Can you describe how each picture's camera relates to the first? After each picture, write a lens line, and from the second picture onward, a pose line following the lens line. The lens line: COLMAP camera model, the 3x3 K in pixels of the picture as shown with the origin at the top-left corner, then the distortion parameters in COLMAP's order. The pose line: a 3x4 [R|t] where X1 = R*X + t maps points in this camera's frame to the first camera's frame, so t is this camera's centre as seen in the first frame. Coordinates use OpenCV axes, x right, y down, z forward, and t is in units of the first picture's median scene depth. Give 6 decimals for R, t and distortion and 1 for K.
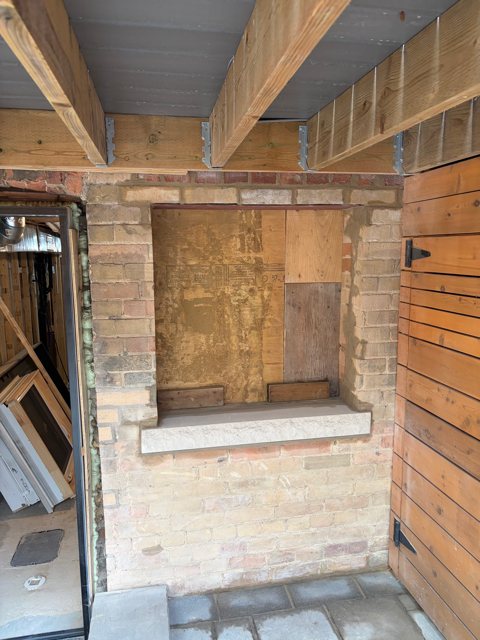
lens RADIAL K [[438.6, 0, 238.9], [0, 438.6, 304.7], [0, 0, 1]] dist [-0.002077, -0.005226]
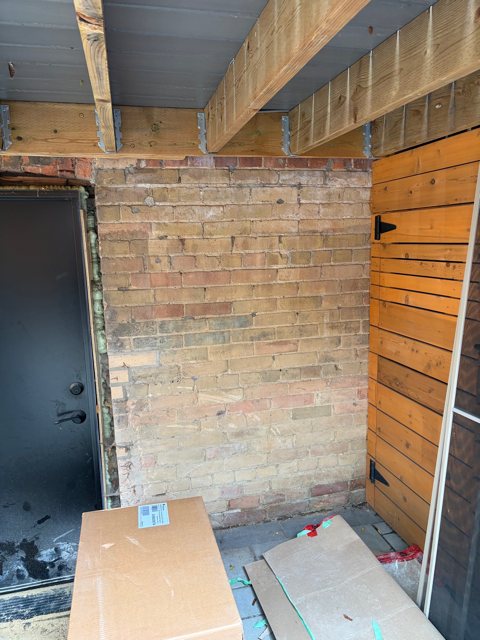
lens RADIAL K [[438.6, 0, 238.9], [0, 438.6, 304.7], [0, 0, 1]] dist [-0.002077, -0.005226]
pose [[0.997573, -0.028990, 0.063300, -0.060434], [0.027607, 0.999363, 0.022609, 0.054370], [-0.063915, -0.020807, 0.997738, -0.142740]]
